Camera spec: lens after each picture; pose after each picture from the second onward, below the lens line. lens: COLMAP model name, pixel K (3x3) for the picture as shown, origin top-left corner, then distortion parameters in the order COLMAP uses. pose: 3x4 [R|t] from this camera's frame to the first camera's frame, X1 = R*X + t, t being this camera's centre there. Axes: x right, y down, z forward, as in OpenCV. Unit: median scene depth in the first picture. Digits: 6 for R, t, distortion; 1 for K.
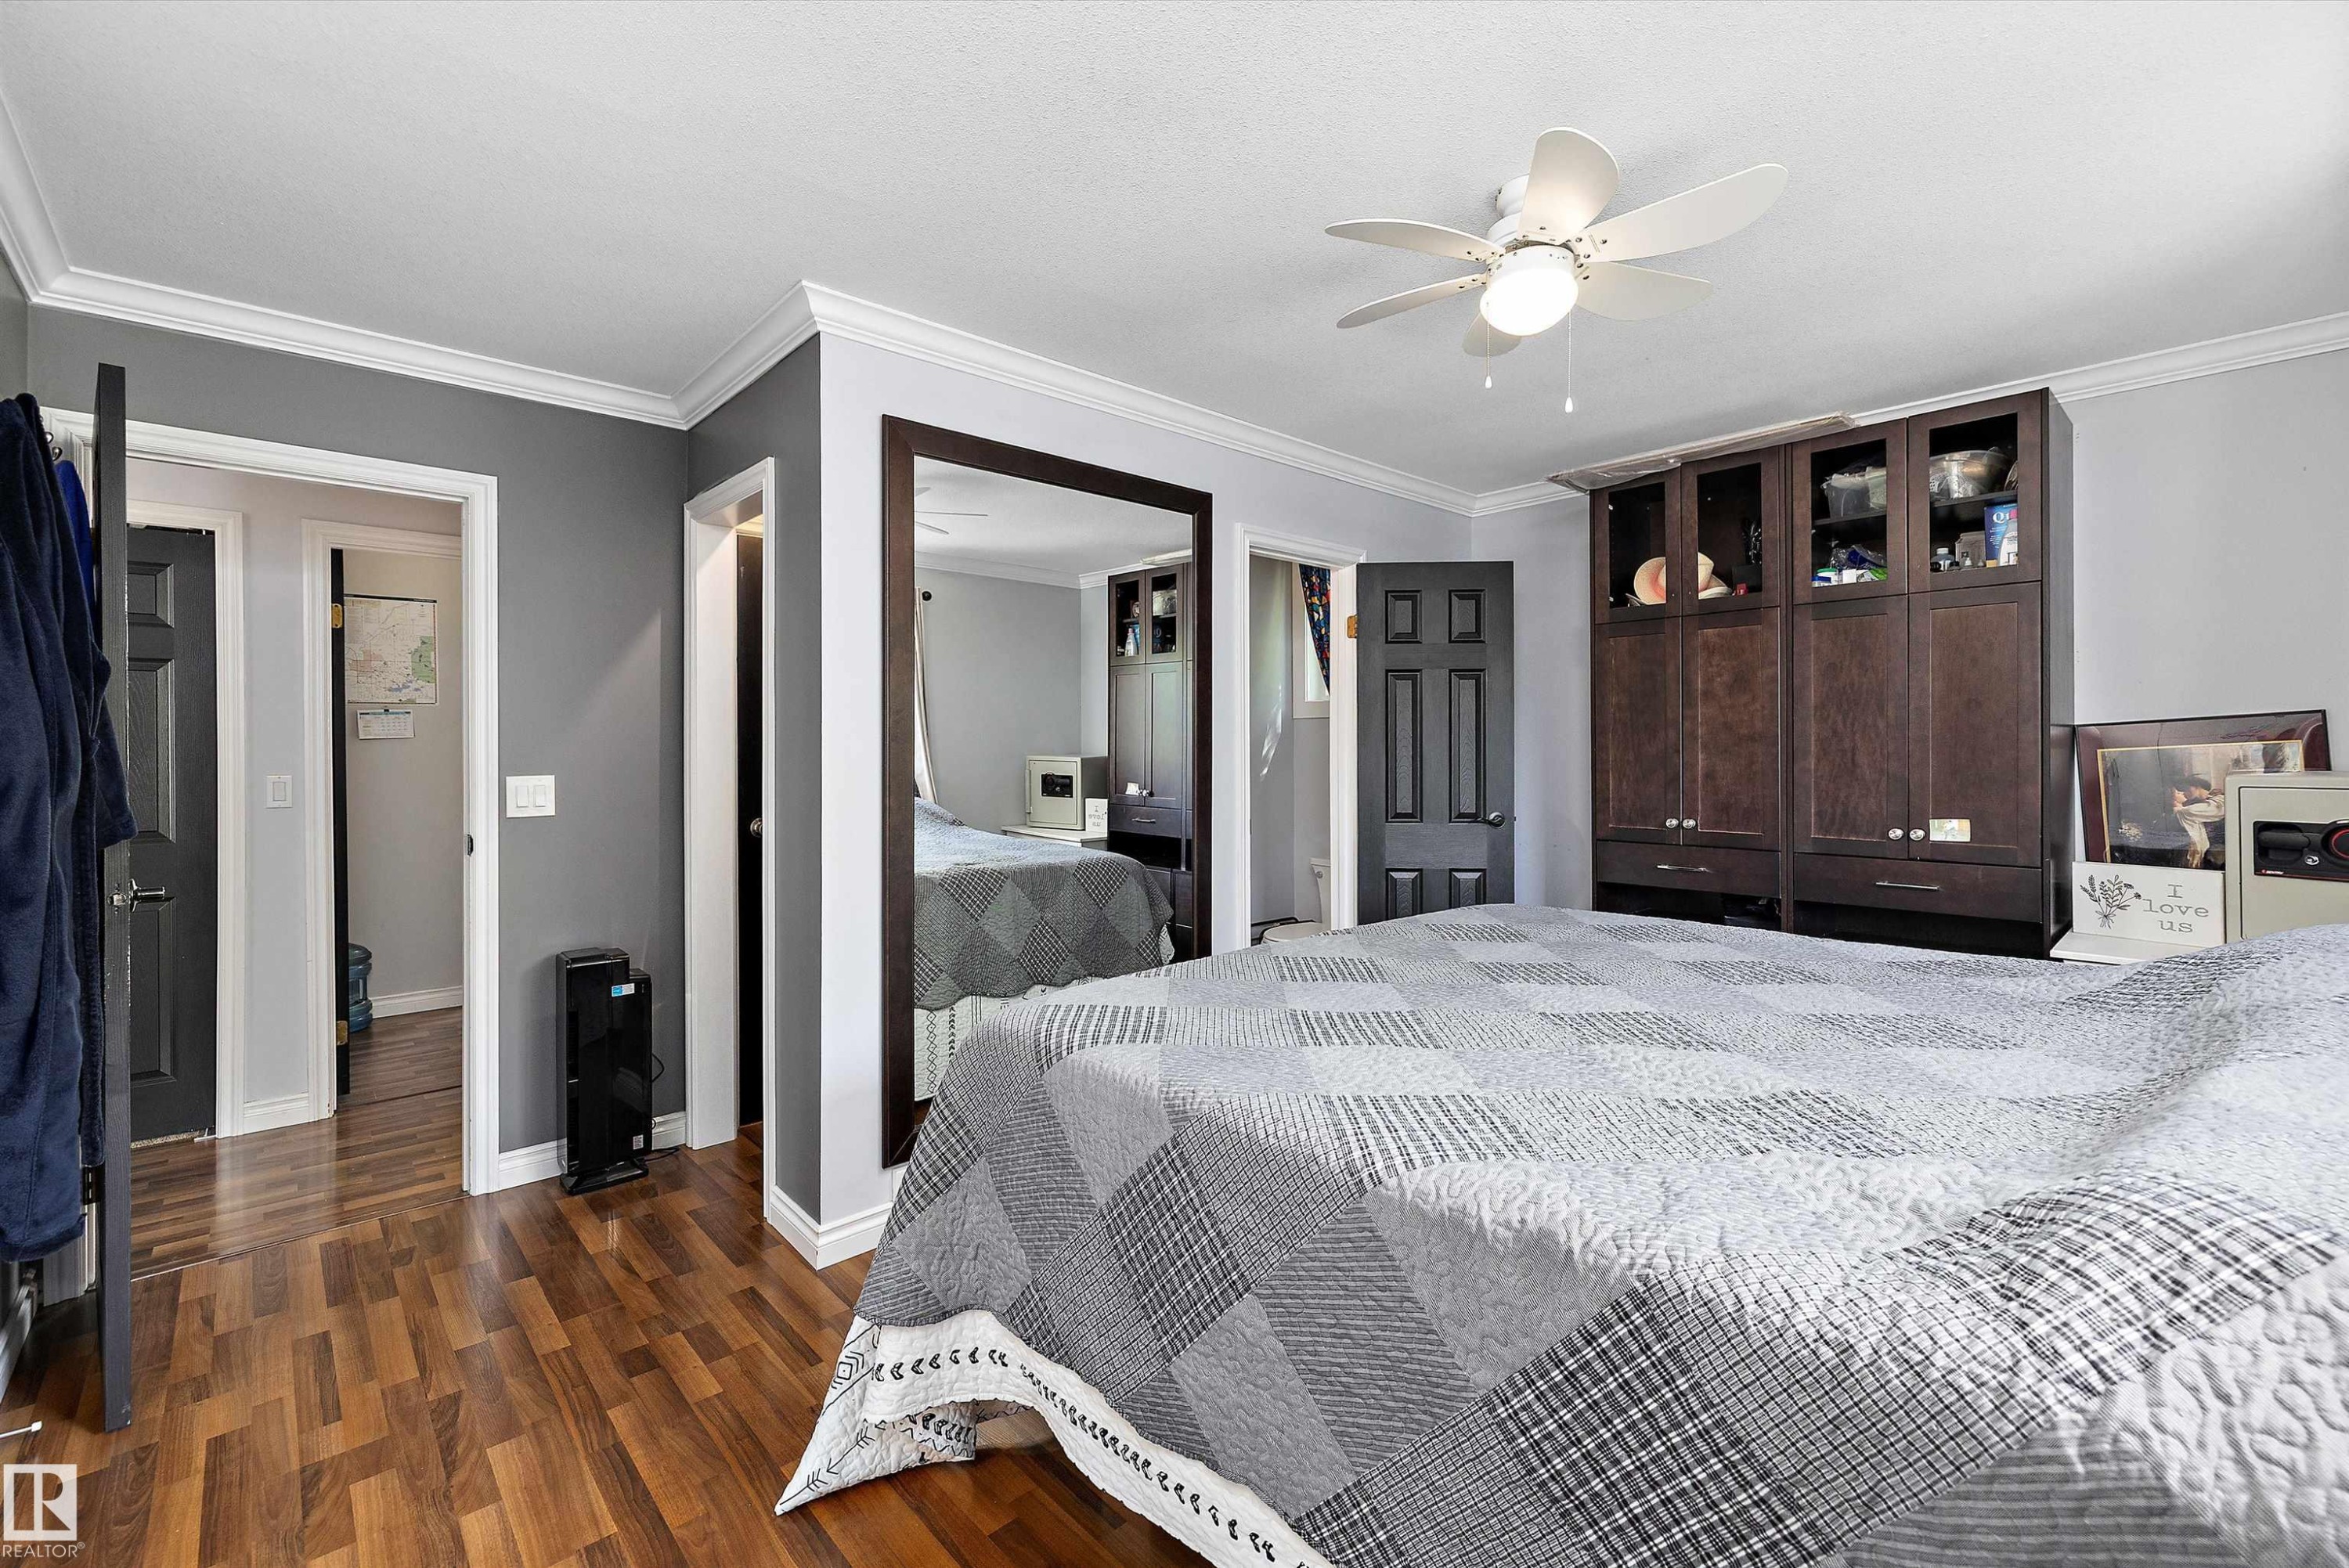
lens RADIAL K [[990.4, 0, 1174.5], [0, 990.4, 784.0], [0, 0, 1]] dist [0.000074, 0.000006]
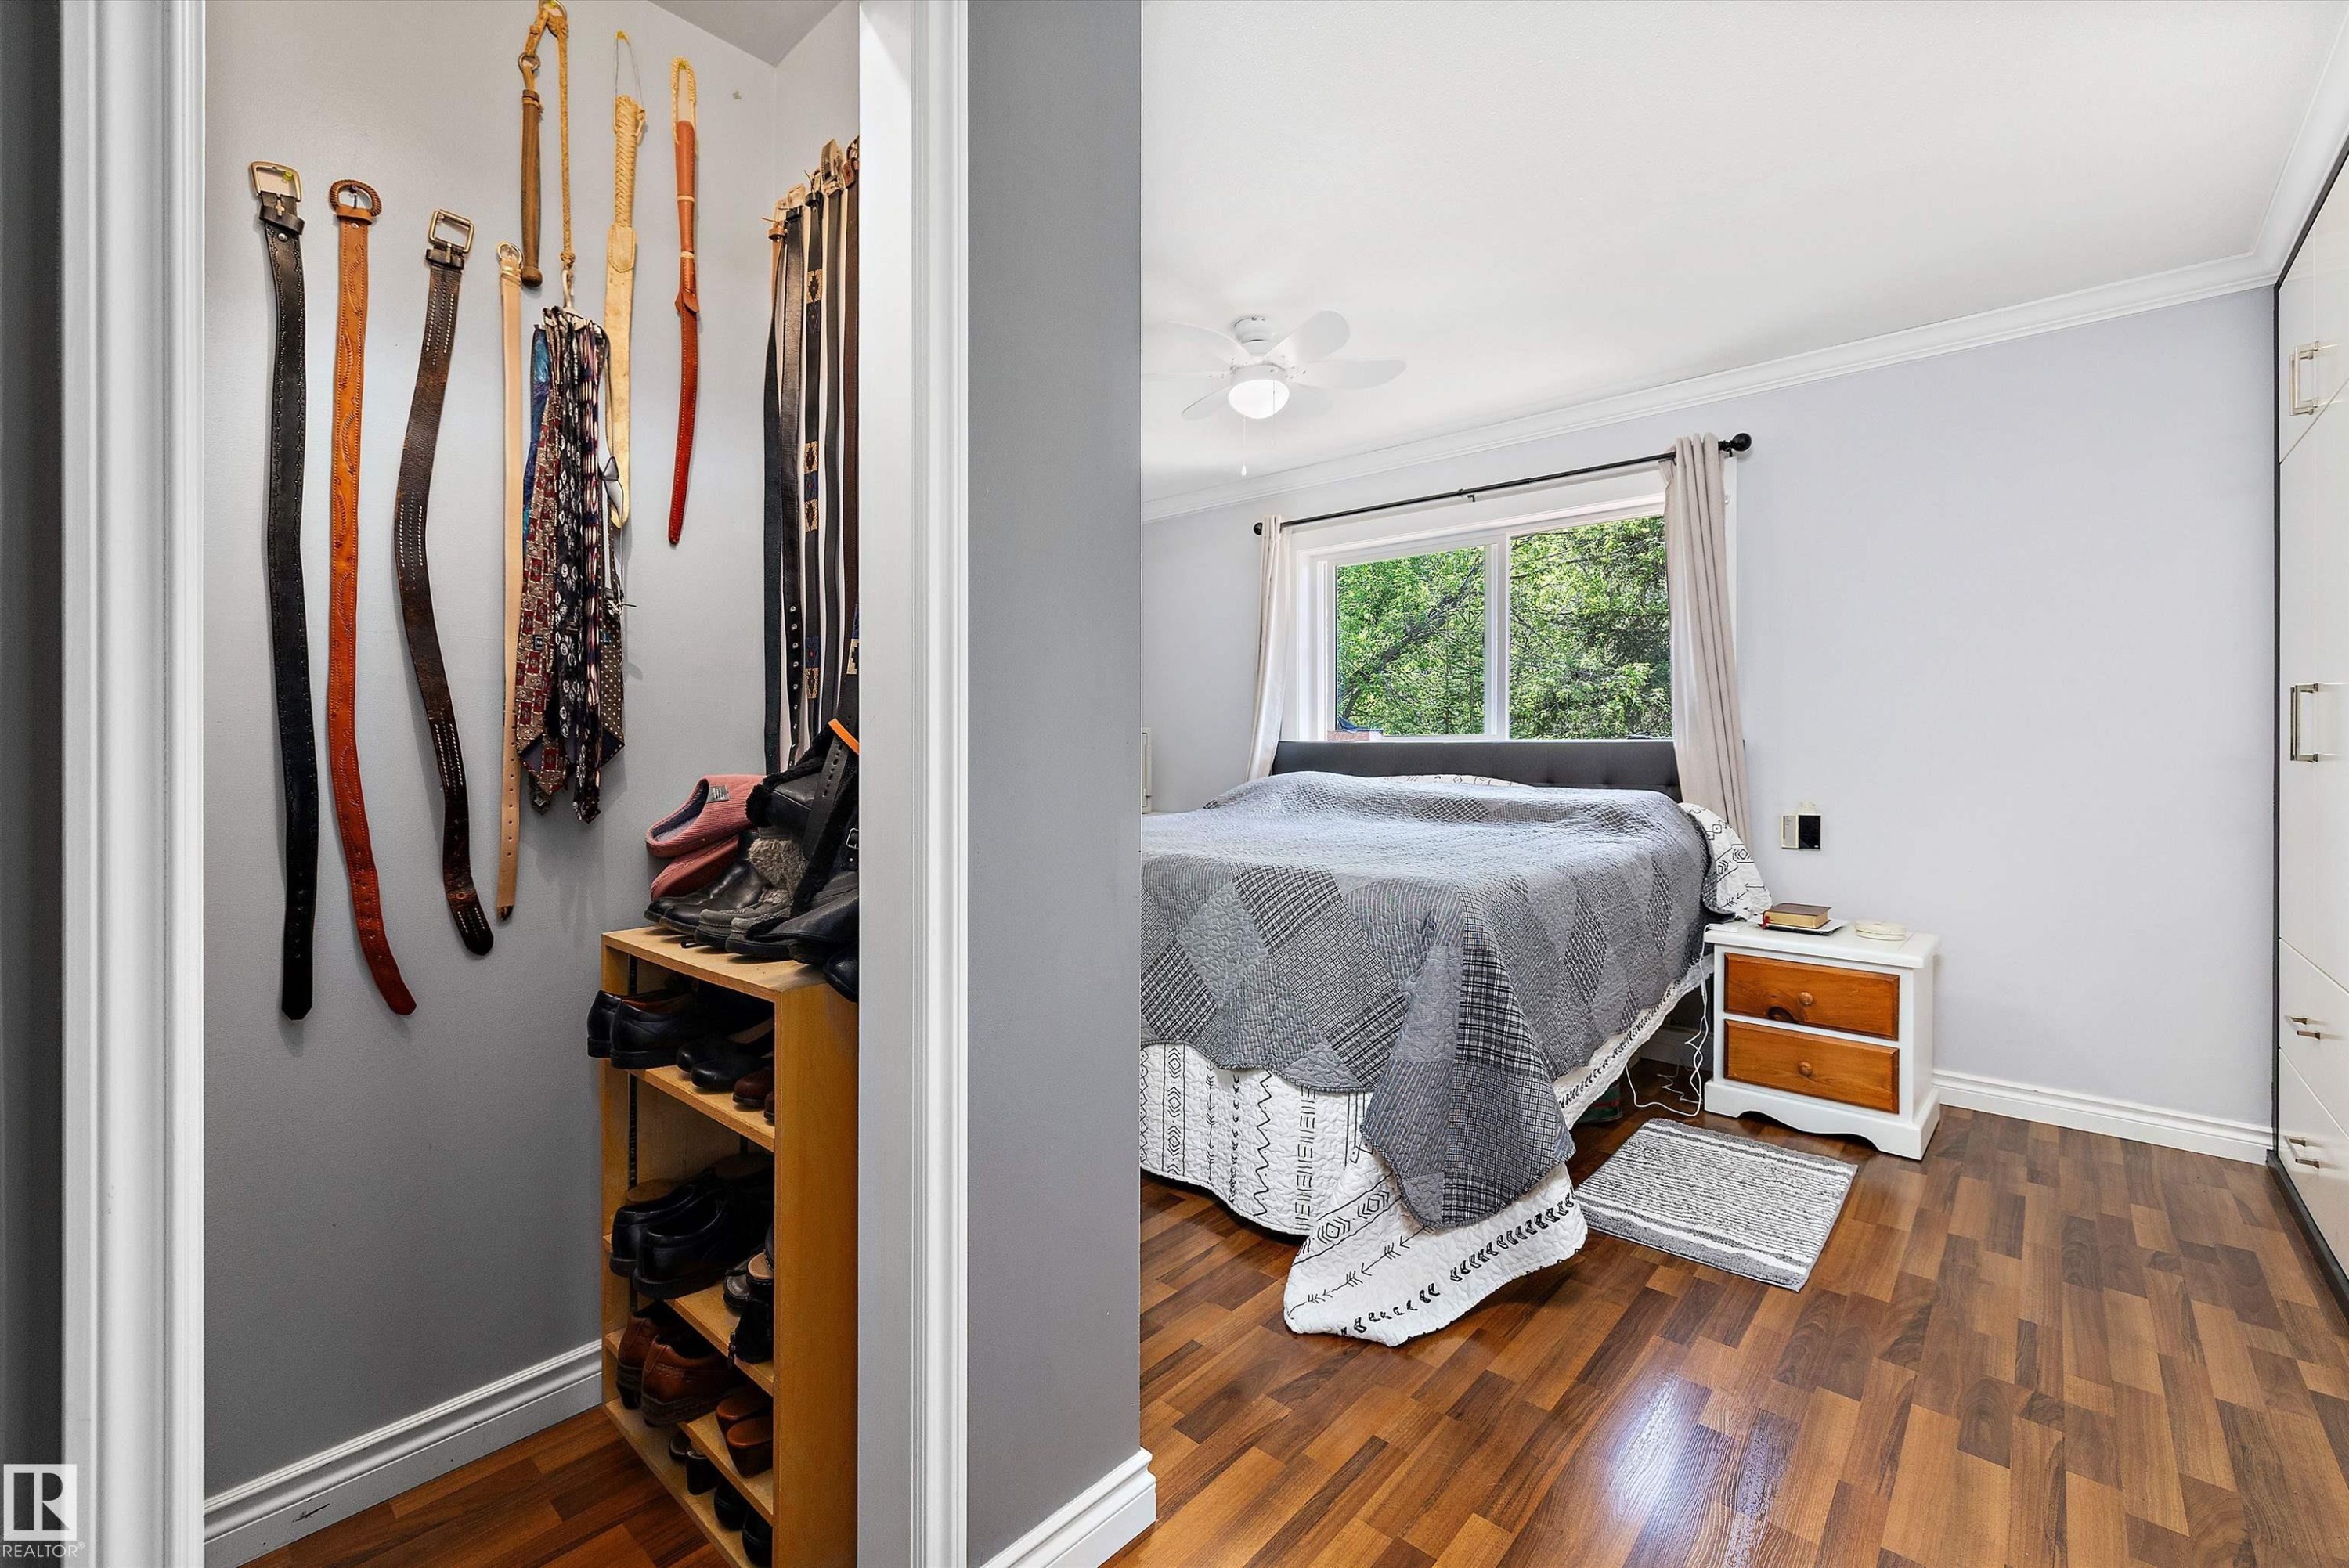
lens RADIAL K [[985.8, 0, 1162.6], [0, 985.8, 757.9], [0, 0, 1]] dist [0.000978, -0.000052]
pose [[-0.091261, -0.006969, 0.995803, -0.807348], [0.032963, 0.999406, 0.010015, 0.032534], [-0.995281, 0.033738, -0.090977, 0.895855]]
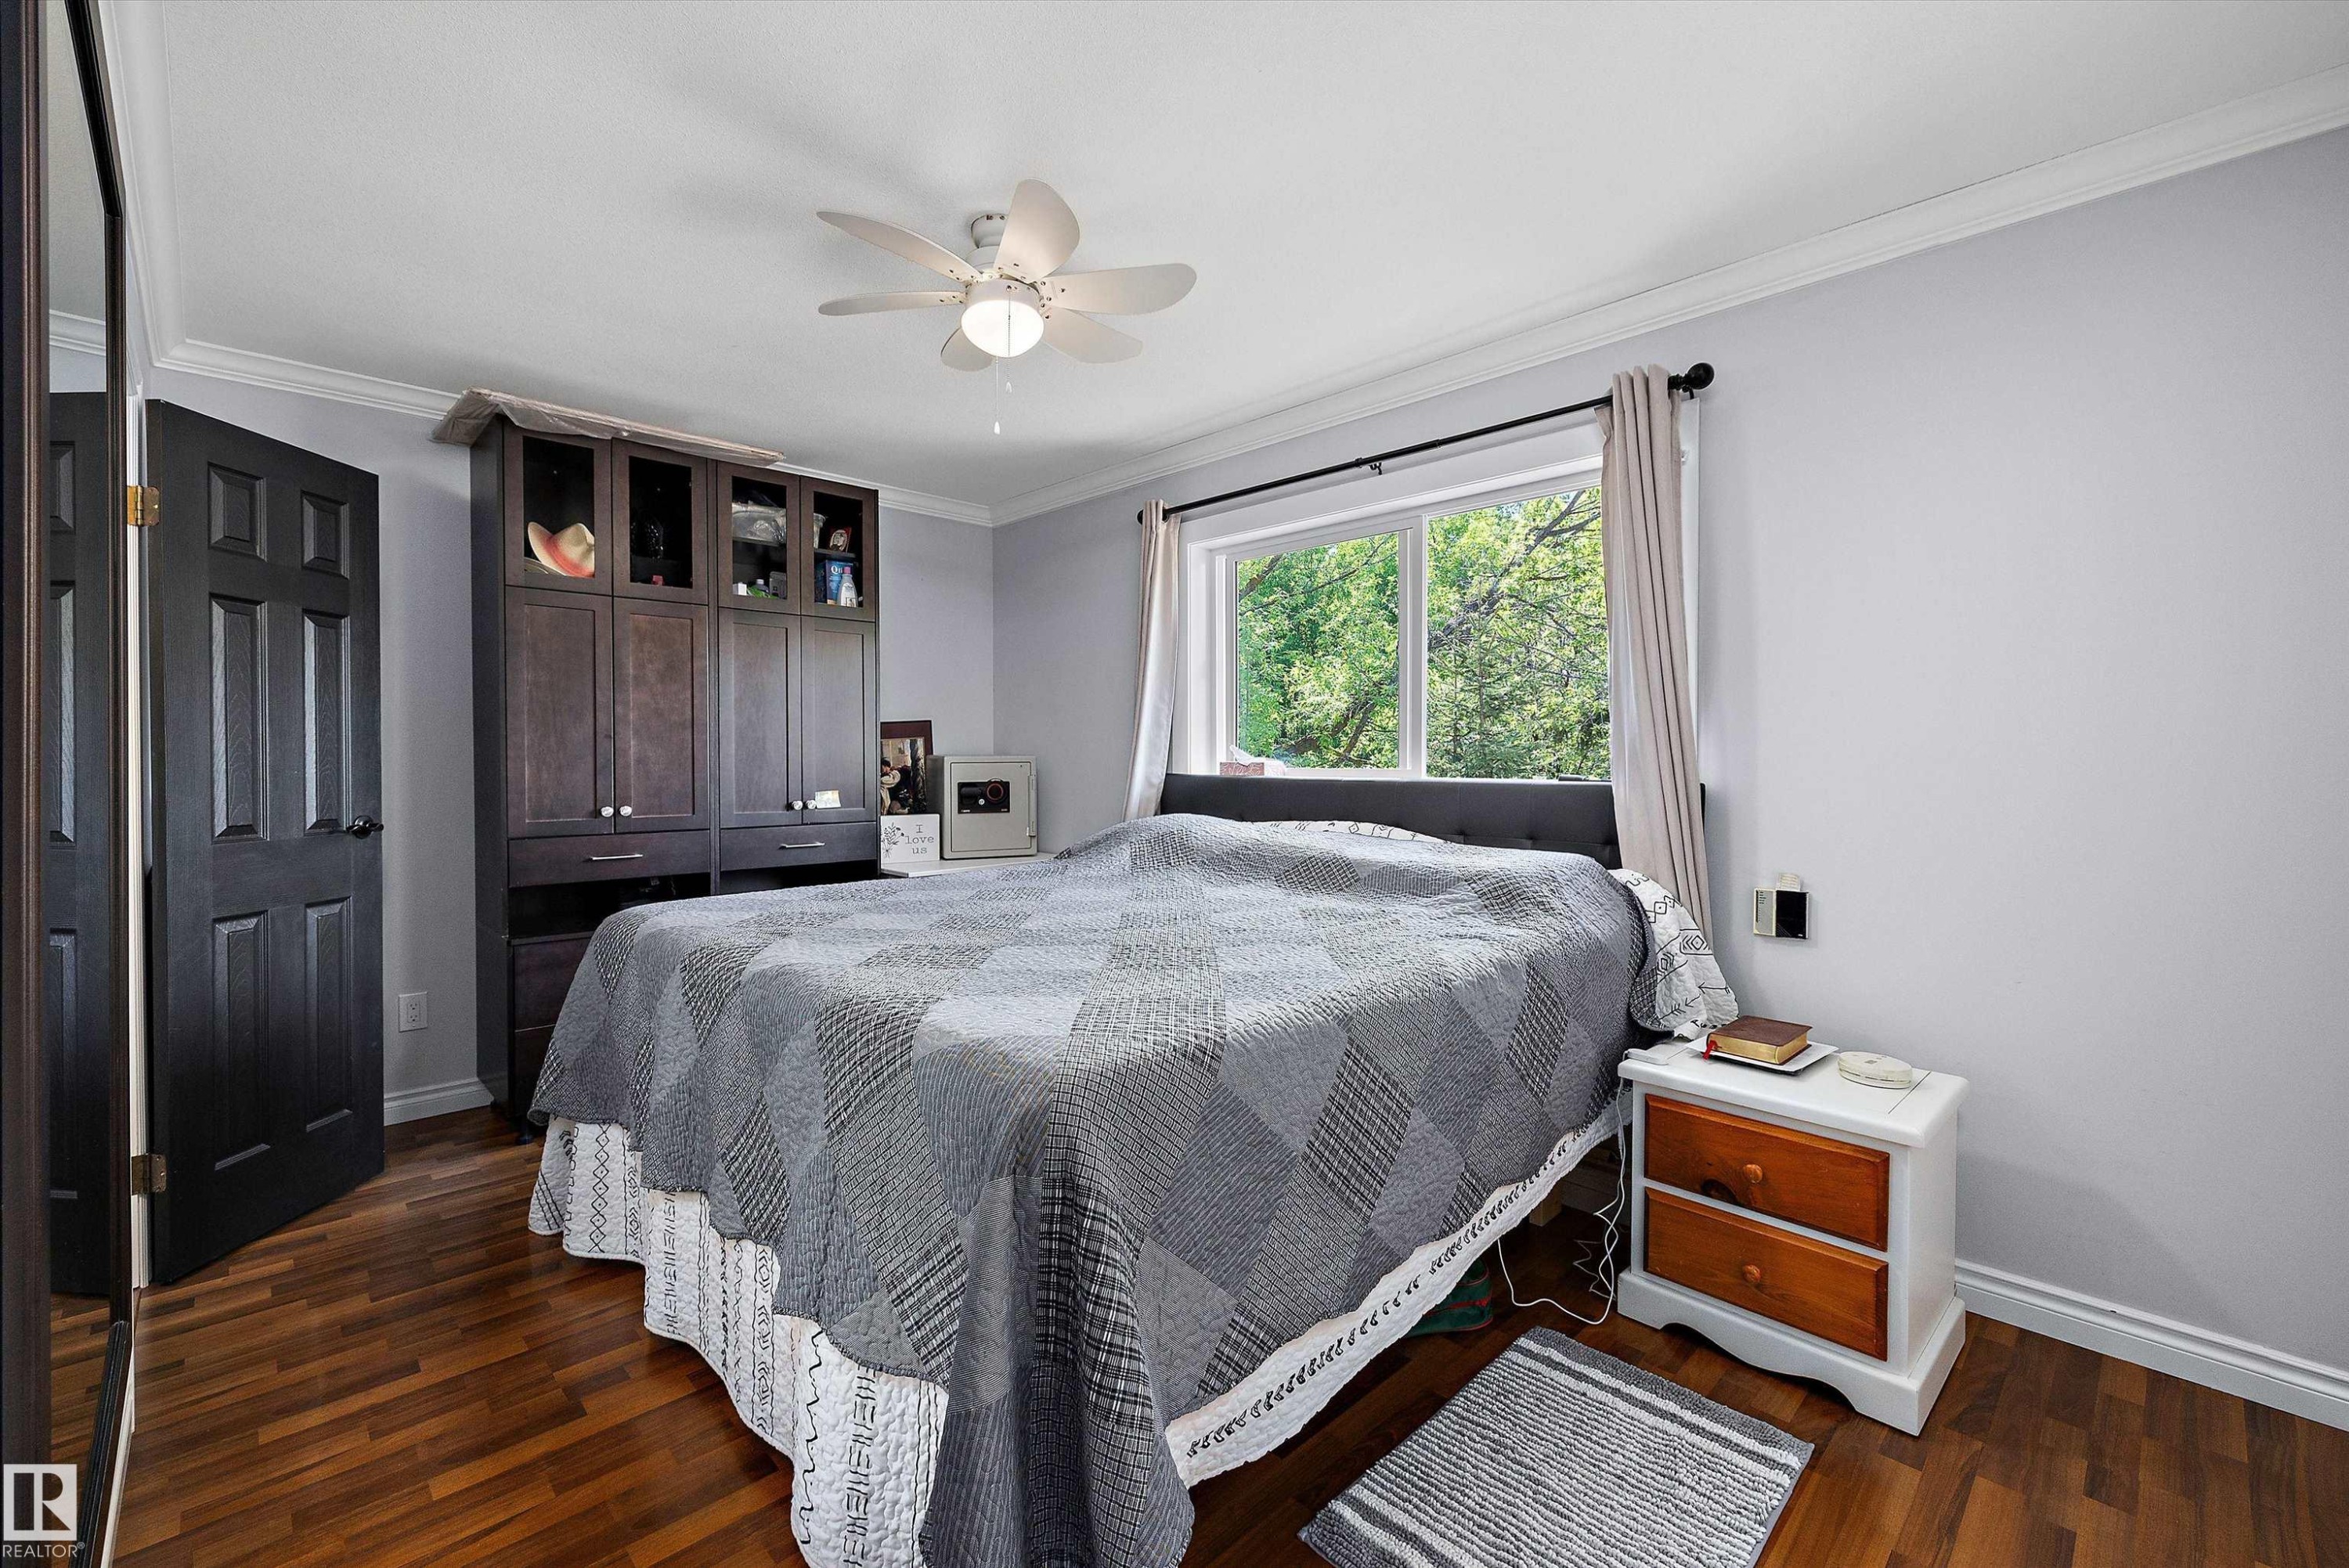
lens RADIAL K [[983.8, 0, 1168.5], [0, 983.8, 773.6], [0, 0, 1]] dist [0.001852, -0.000577]
pose [[-0.017772, -0.014480, 0.999737, -0.547118], [0.031973, 0.999376, 0.015044, 0.007069], [-0.999331, 0.032232, -0.017298, 0.574575]]
